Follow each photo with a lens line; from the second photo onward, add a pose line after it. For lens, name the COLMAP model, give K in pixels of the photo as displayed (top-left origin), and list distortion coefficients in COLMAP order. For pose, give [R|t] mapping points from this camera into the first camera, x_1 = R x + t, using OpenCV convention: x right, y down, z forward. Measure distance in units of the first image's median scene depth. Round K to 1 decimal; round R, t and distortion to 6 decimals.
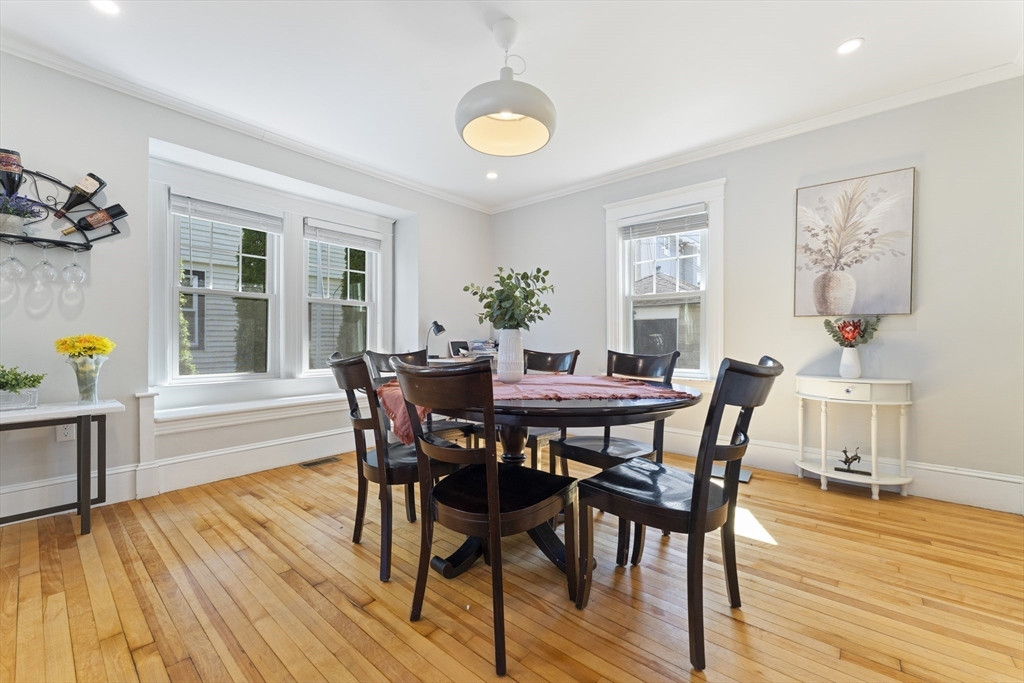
lens RADIAL K [[411.1, 0, 511.9], [0, 411.1, 339.2], [0, 0, 1]] dist [0.000675, 0.000037]
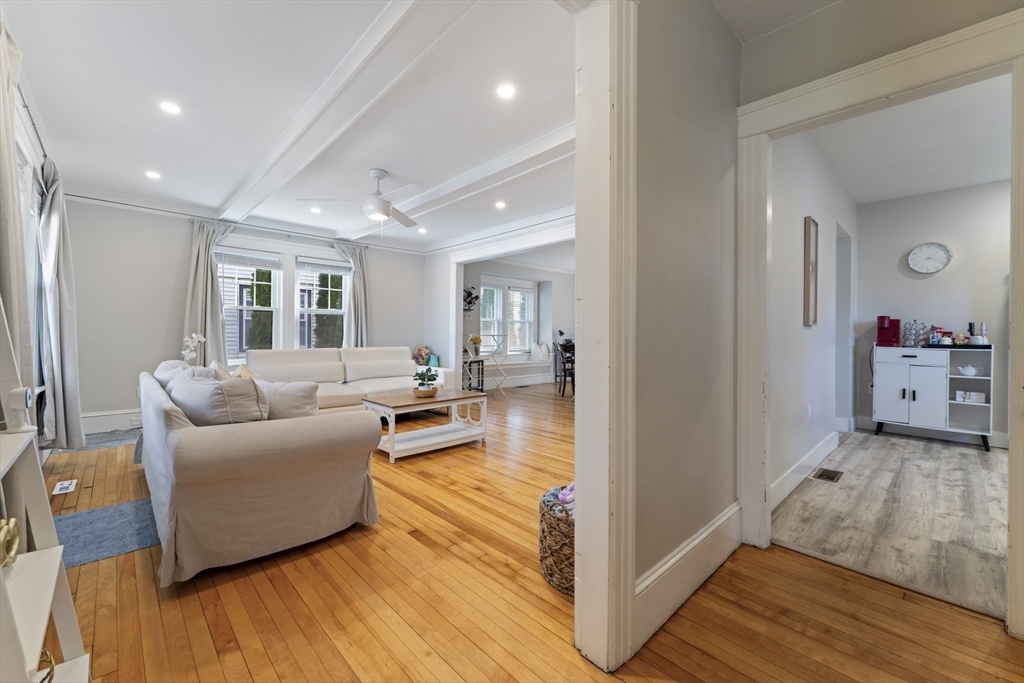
lens RADIAL K [[417.1, 0, 510.4], [0, 417.1, 337.5], [0, 0, 1]] dist [0.002730, 0.000201]
pose [[0.994683, 0.004505, -0.102882, -0.354576], [-0.003774, 0.999966, 0.007303, -0.028452], [0.102912, -0.006875, 0.994667, -2.018078]]
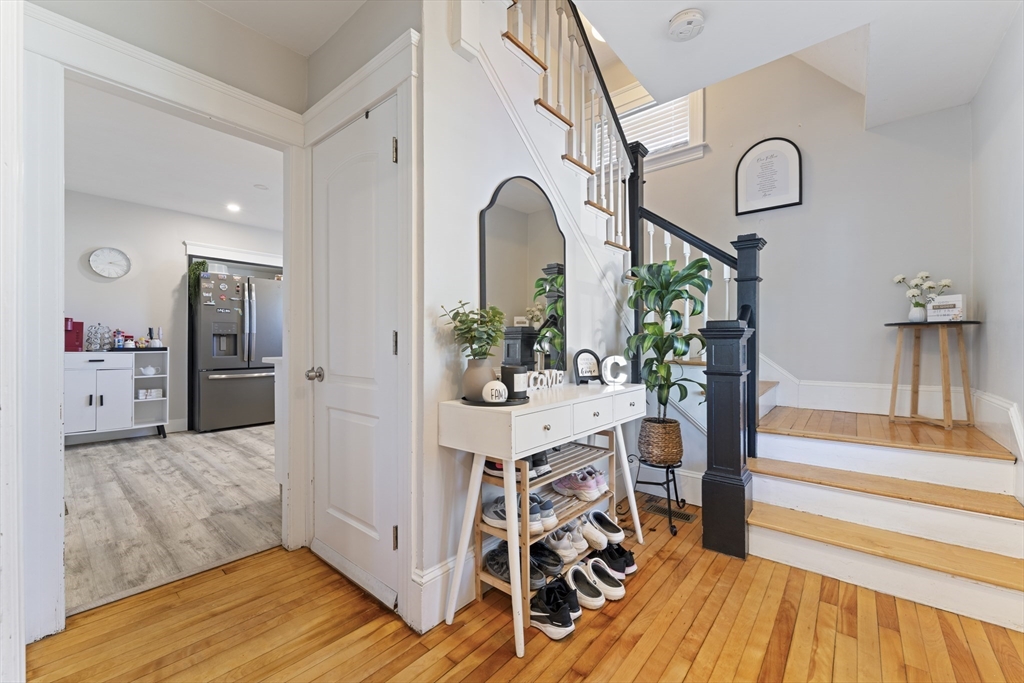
lens RADIAL K [[411.1, 0, 511.9], [0, 411.1, 339.2], [0, 0, 1]] dist [0.000675, 0.000037]
pose [[-0.002695, 0.003150, 0.999991, -0.533446], [-0.001455, 0.999994, -0.003154, -0.027601], [-0.999995, -0.001464, -0.002690, -1.803223]]
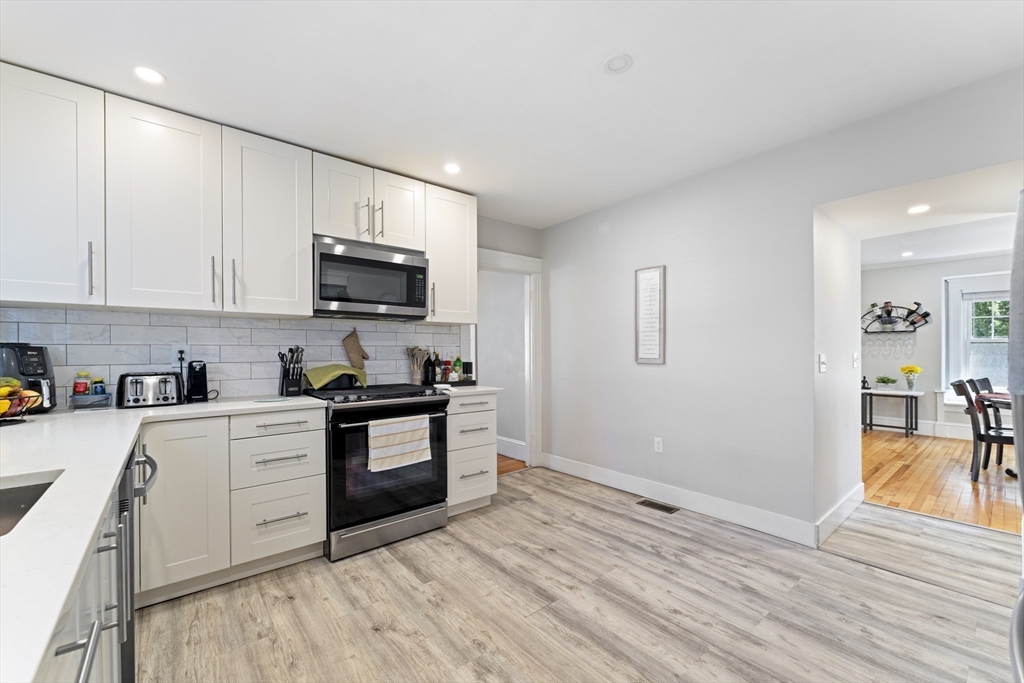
lens RADIAL K [[414.3, 0, 512.0], [0, 414.3, 353.0], [0, 0, 1]] dist [0.000081, -0.000036]
pose [[-0.170735, 0.003771, -0.985310, 1.761322], [0.003532, 0.999989, 0.003215, -0.094987], [0.985311, -0.002931, -0.170746, -0.932675]]
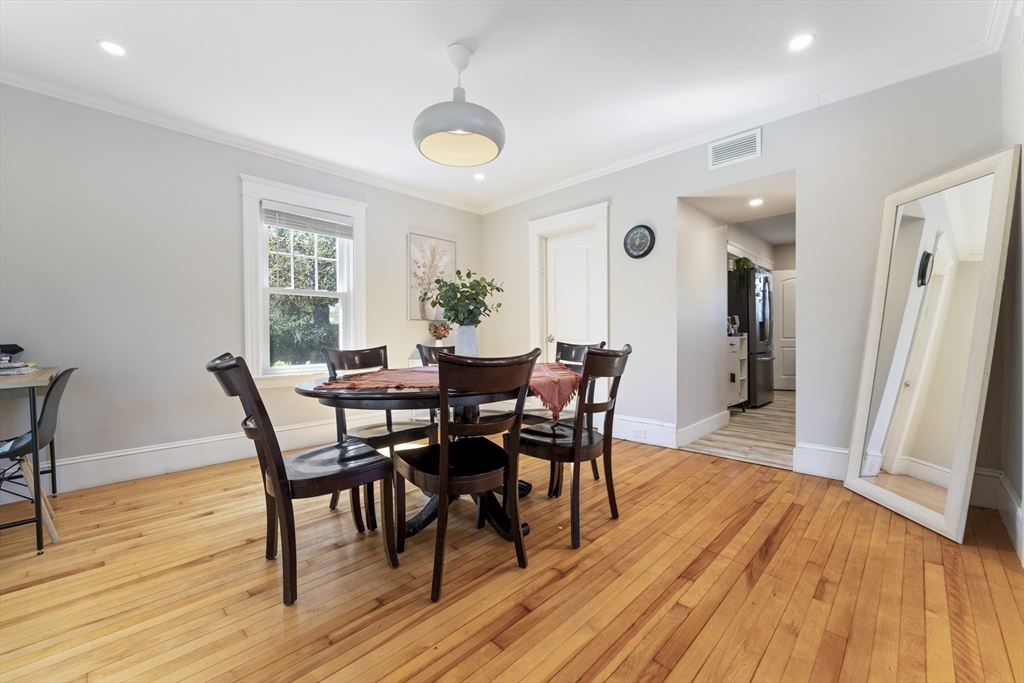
lens RADIAL K [[417.1, 0, 510.4], [0, 417.1, 337.5], [0, 0, 1]] dist [0.002730, 0.000201]
pose [[0.064435, -0.007318, 0.997895, -0.887396], [0.006375, 0.999956, 0.006921, 0.001023], [-0.997902, 0.005916, 0.064479, 0.629623]]
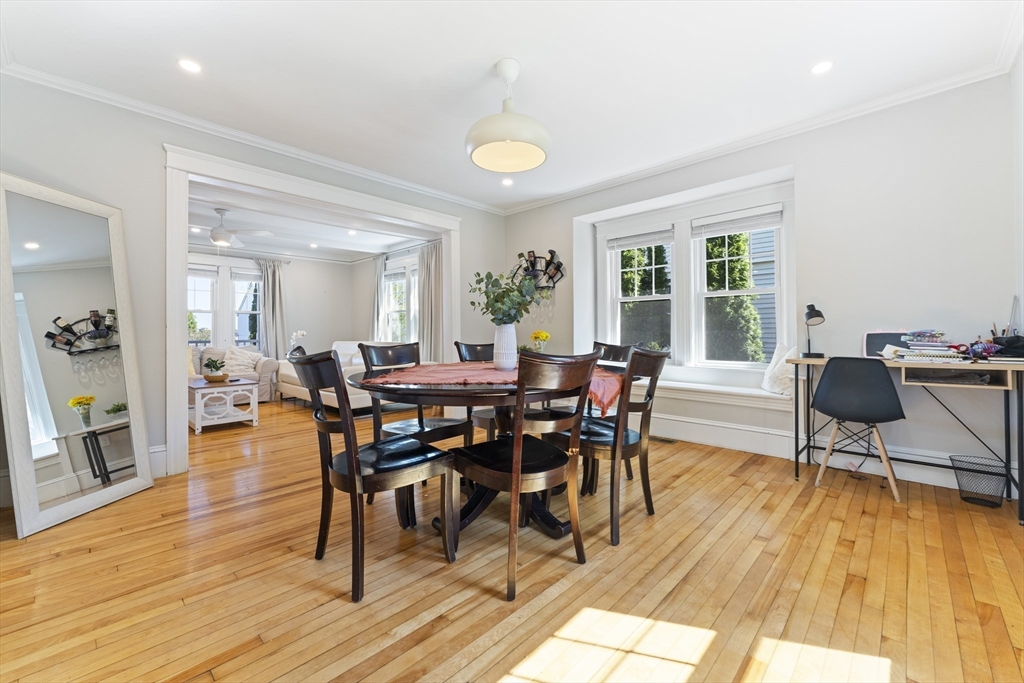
lens RADIAL K [[413.1, 0, 513.1], [0, 413.1, 329.1], [0, 0, 1]] dist [-0.010293, 0.000035]
pose [[-0.054123, -0.011293, -0.998470, 0.895664], [0.007840, 0.999900, -0.011734, 0.003400], [0.998504, -0.008463, -0.054029, 0.844688]]
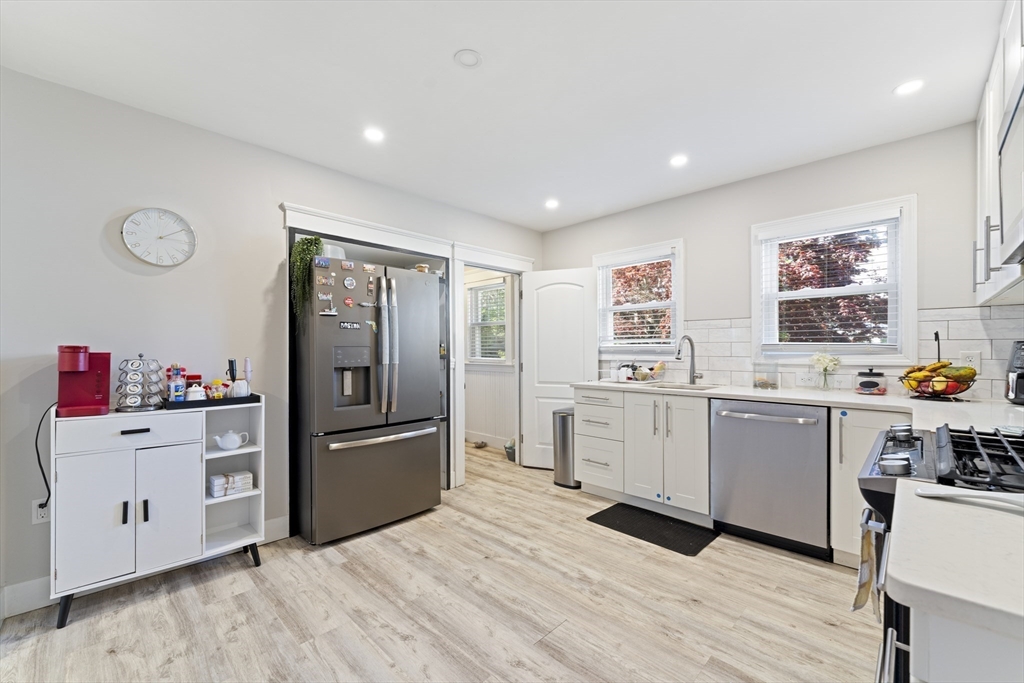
lens RADIAL K [[417.0, 0, 514.3], [0, 417.0, 346.0], [0, 0, 1]] dist [-0.000151, 0.000086]
pose [[0.062687, 0.004047, 0.998025, 0.291733], [0.006010, 0.999972, -0.004432, -0.100547], [-0.998015, 0.006276, 0.062661, -0.994397]]
